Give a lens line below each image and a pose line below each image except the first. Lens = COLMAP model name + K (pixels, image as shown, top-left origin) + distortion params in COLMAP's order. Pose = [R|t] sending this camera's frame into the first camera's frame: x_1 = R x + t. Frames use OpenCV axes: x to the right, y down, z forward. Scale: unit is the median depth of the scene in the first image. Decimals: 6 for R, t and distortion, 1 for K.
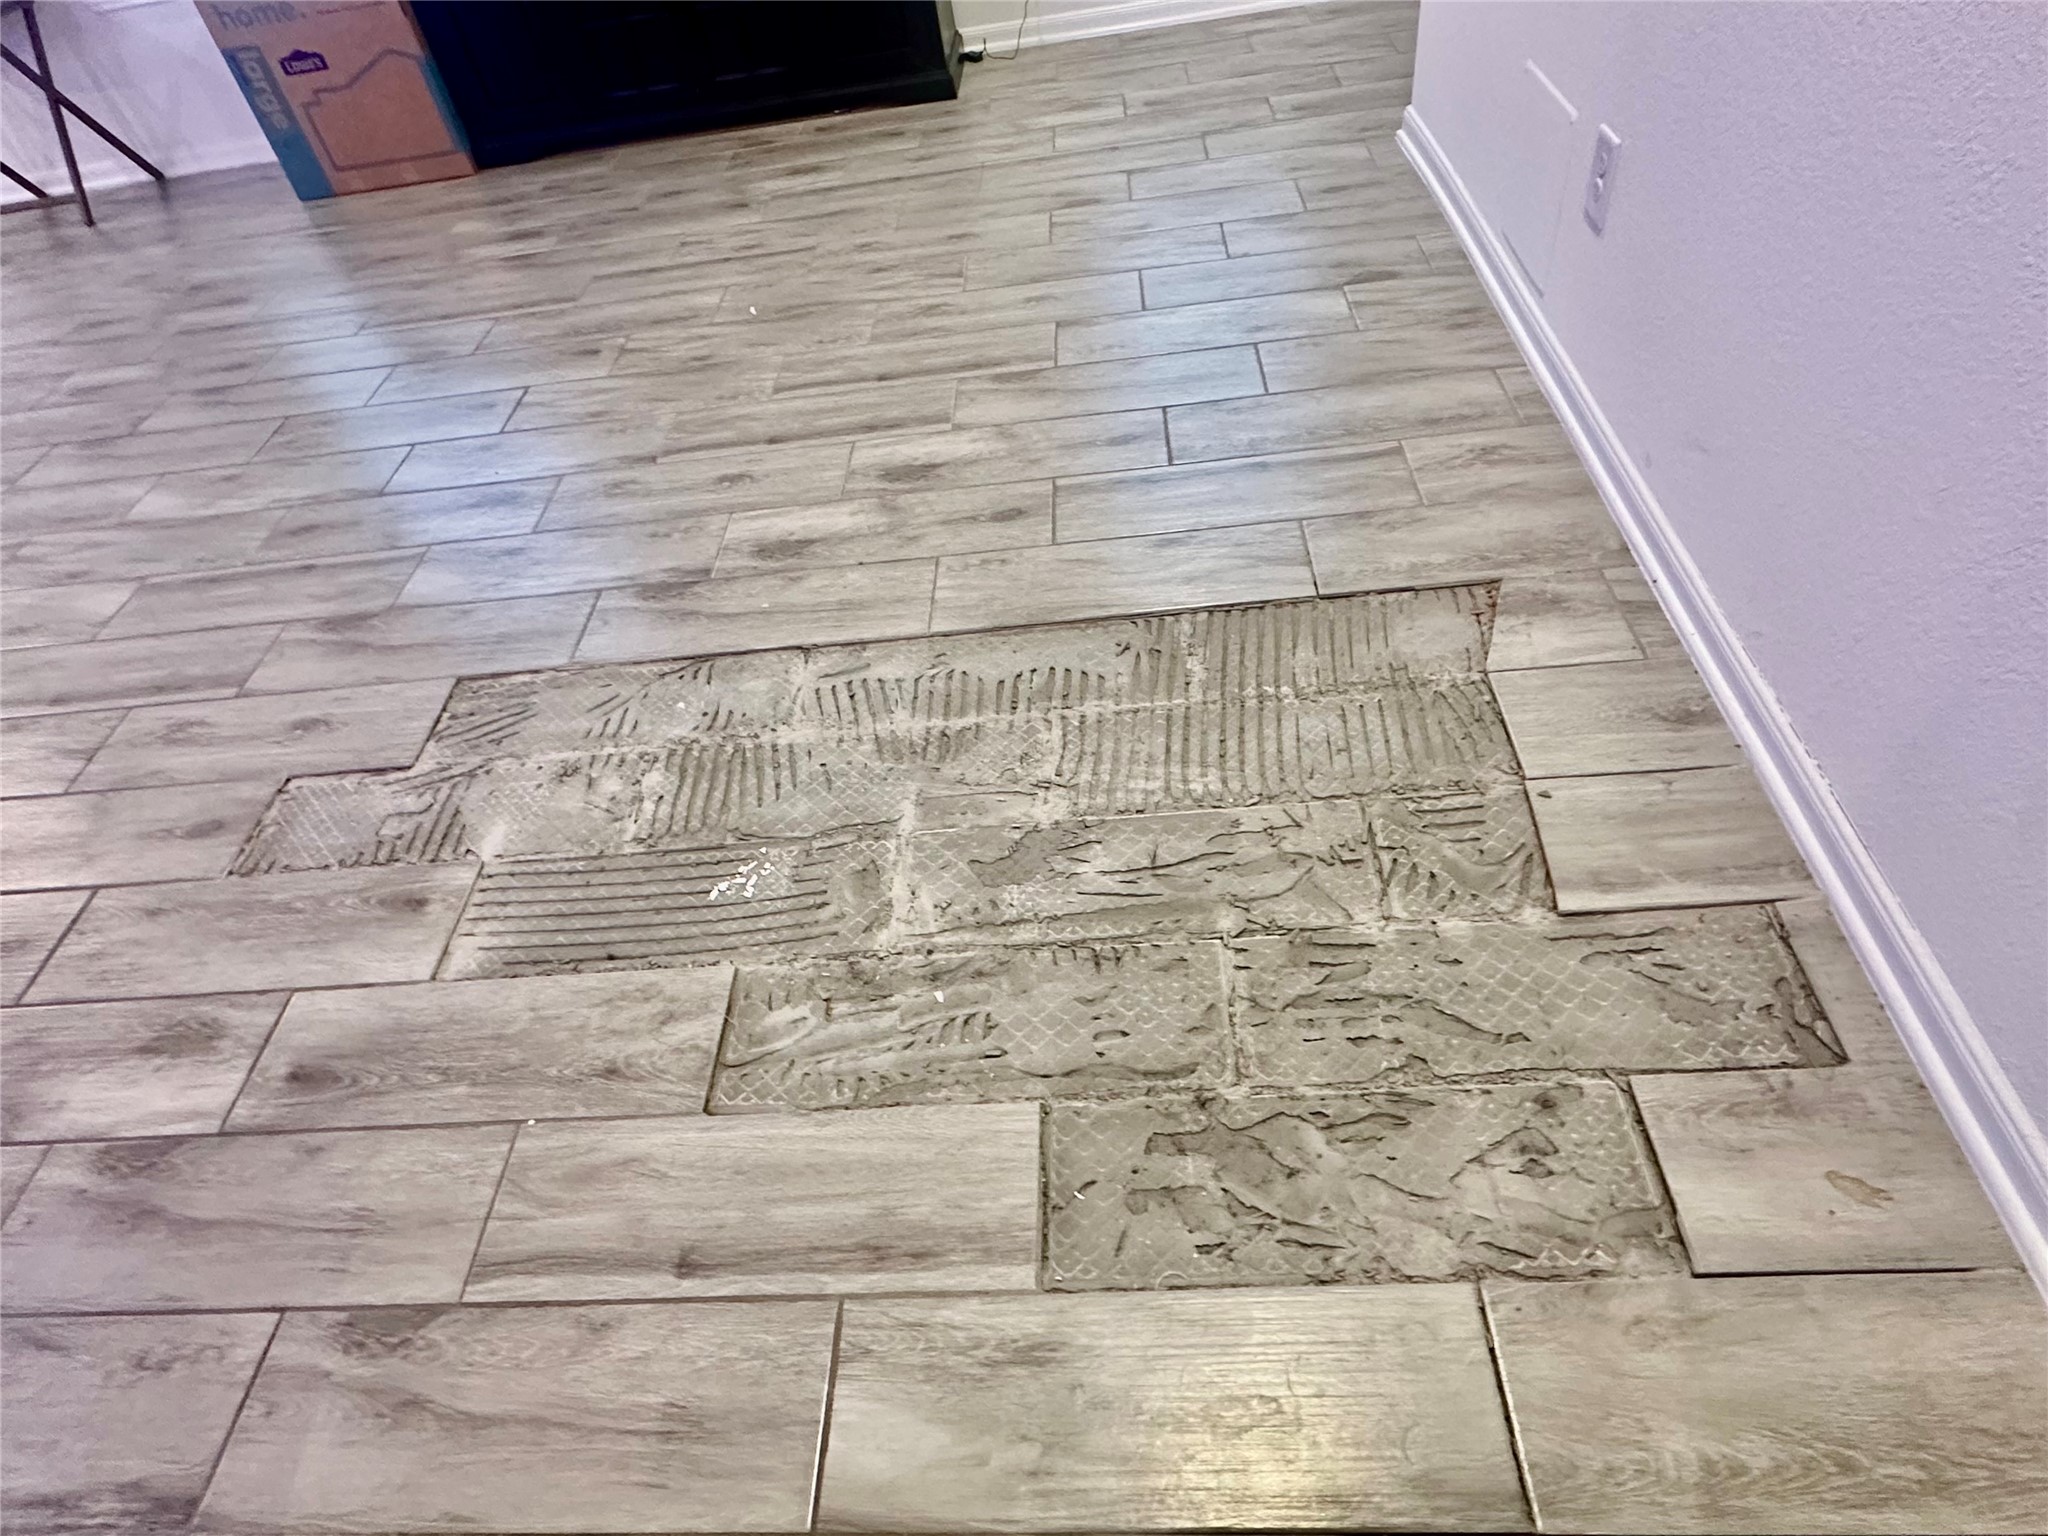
lens RADIAL K [[1199.2, 0, 995.9], [0, 1199.2, 772.6], [0, 0, 1]] dist [-0.007538, 0.015185]
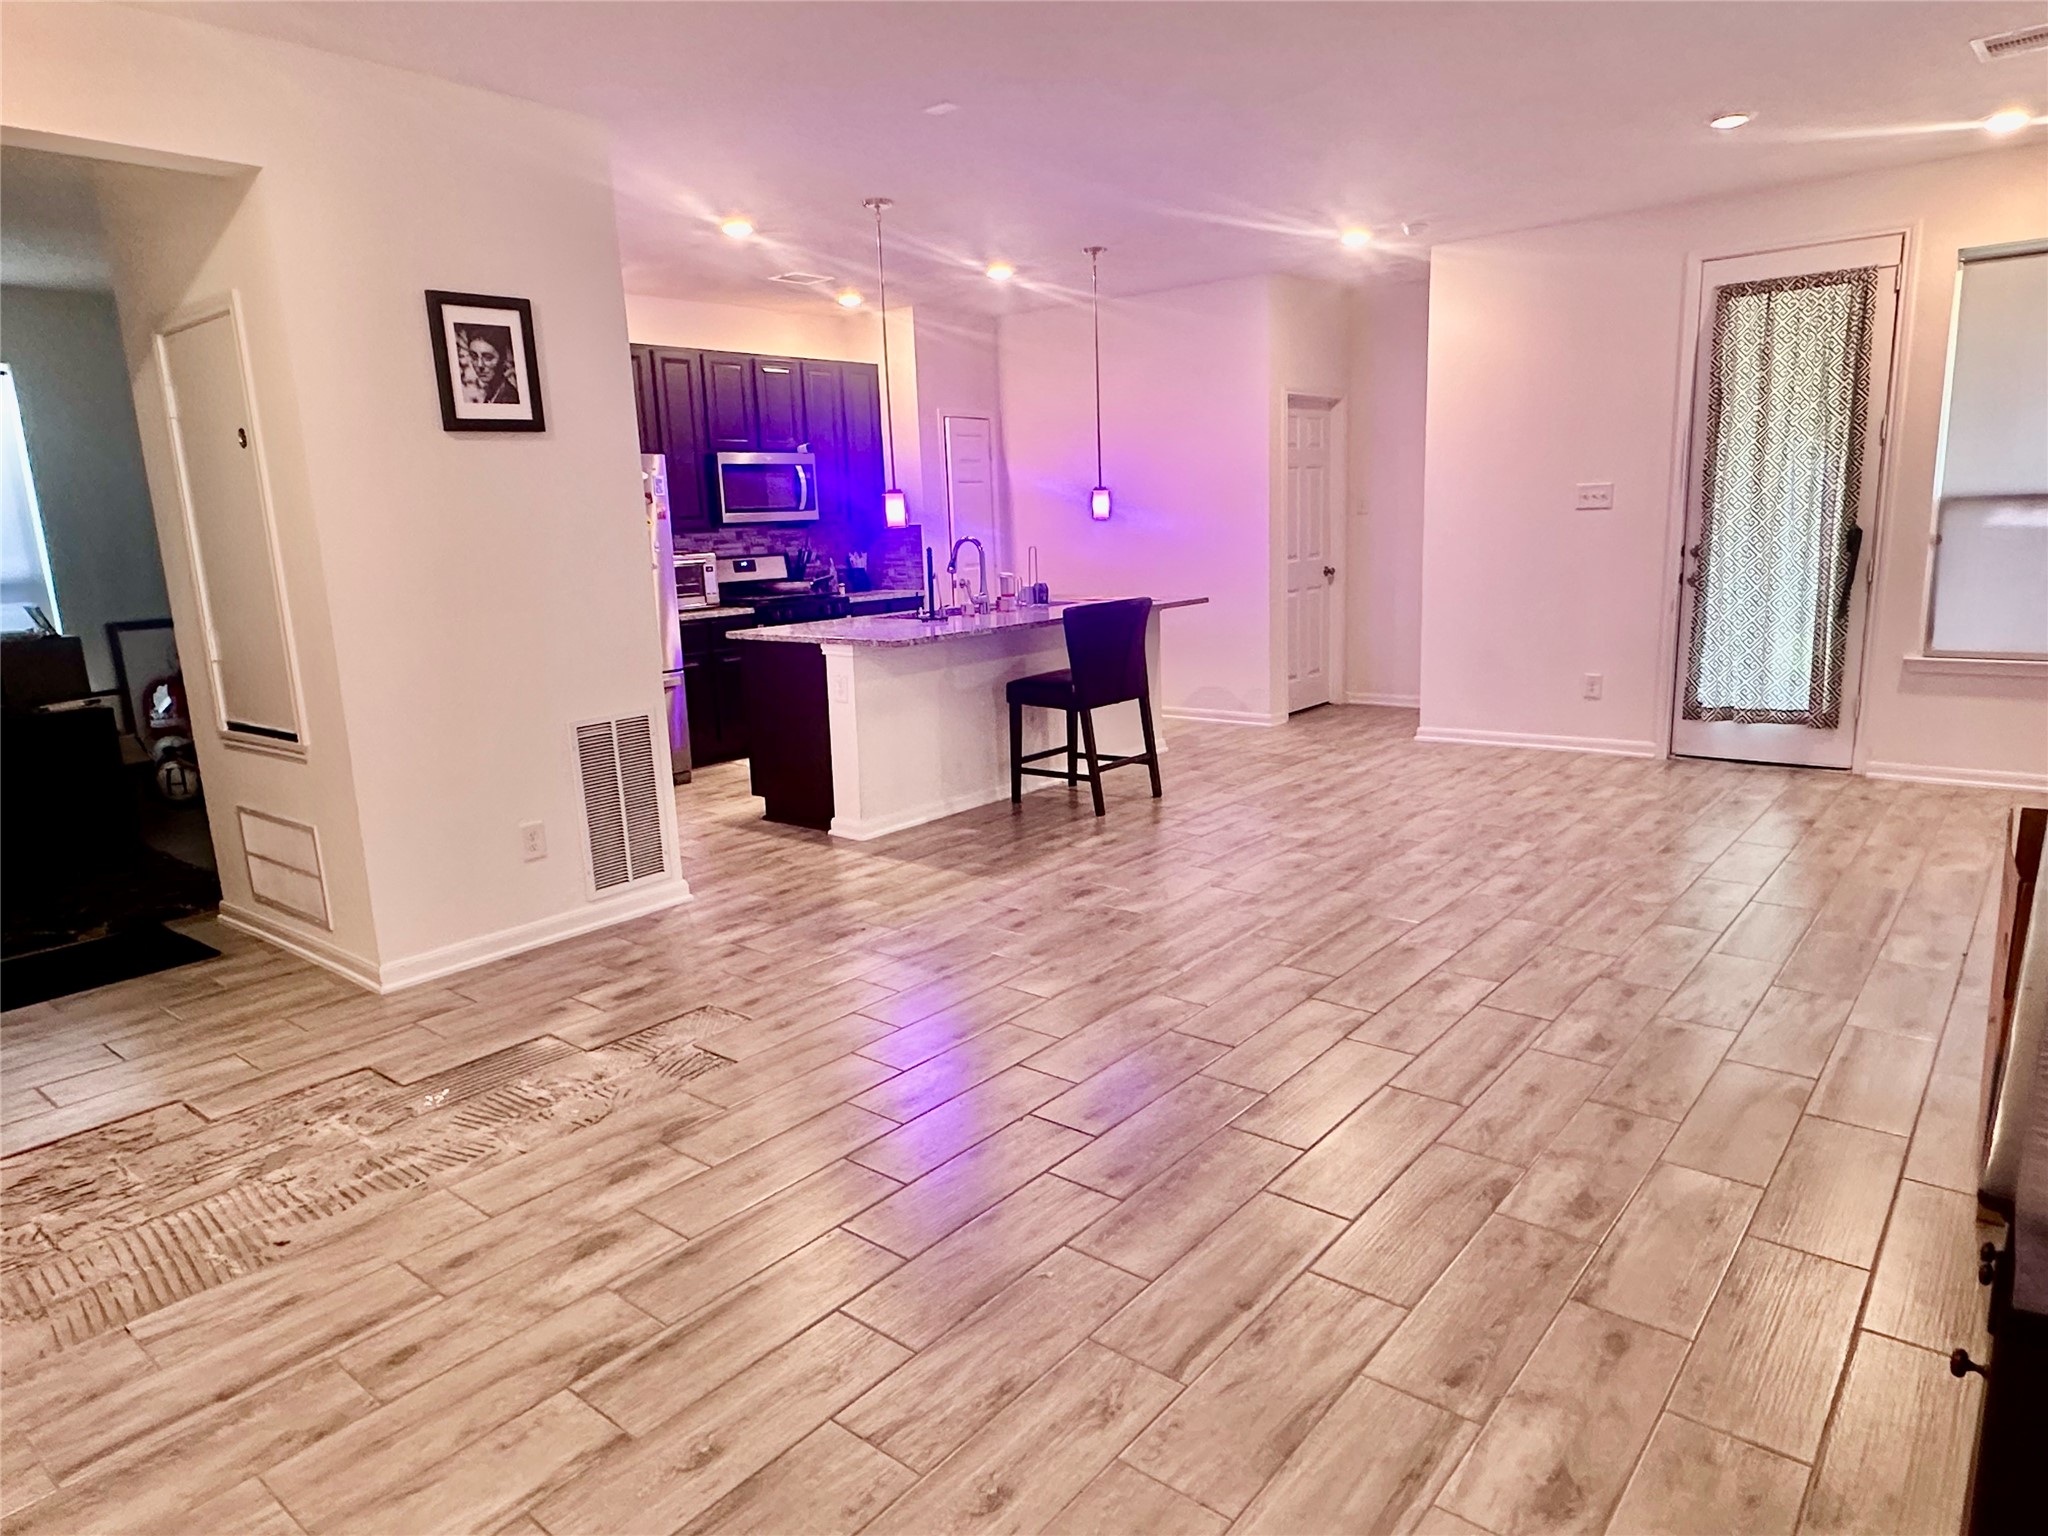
lens RADIAL K [[1284.7, 0, 1017.9], [0, 1284.7, 772.9], [0, 0, 1]] dist [0.002414, 0.001281]
pose [[-0.599089, 0.320049, -0.733936, 0.555549], [-0.478774, 0.591520, 0.648753, -1.932175], [0.641770, 0.740049, -0.201142, 1.575859]]
